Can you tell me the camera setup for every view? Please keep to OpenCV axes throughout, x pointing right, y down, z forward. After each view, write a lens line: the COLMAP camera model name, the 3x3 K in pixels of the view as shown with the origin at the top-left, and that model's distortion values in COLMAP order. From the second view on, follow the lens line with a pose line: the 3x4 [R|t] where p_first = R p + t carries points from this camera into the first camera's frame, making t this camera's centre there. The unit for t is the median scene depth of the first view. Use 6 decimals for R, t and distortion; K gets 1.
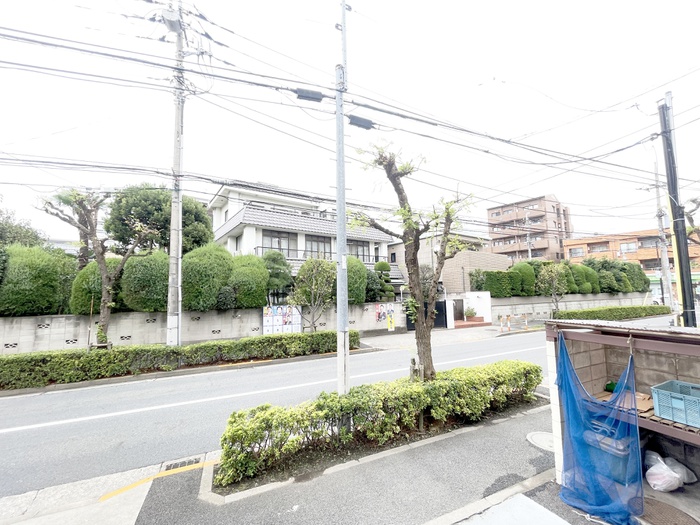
lens RADIAL K [[280.0, 0, 349.0], [0, 280.0, 265.1], [0, 0, 1]] dist [-0.004260, 0.000052]
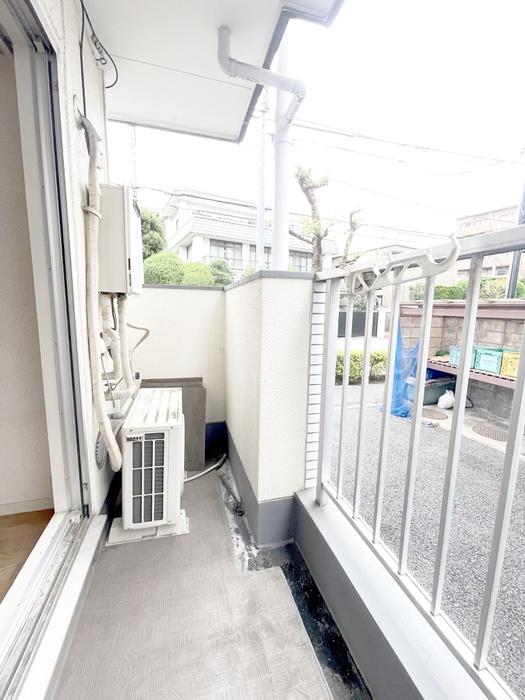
lens RADIAL K [[280.0, 0, 258.6], [0, 280.0, 345.2], [0, 0, 1]] dist [-0.004260, 0.000052]
pose [[0.989166, 0.059705, -0.134109, 0.050602], [-0.028006, 0.973529, 0.226843, 0.023327], [0.144103, -0.220629, 0.964654, -0.110825]]
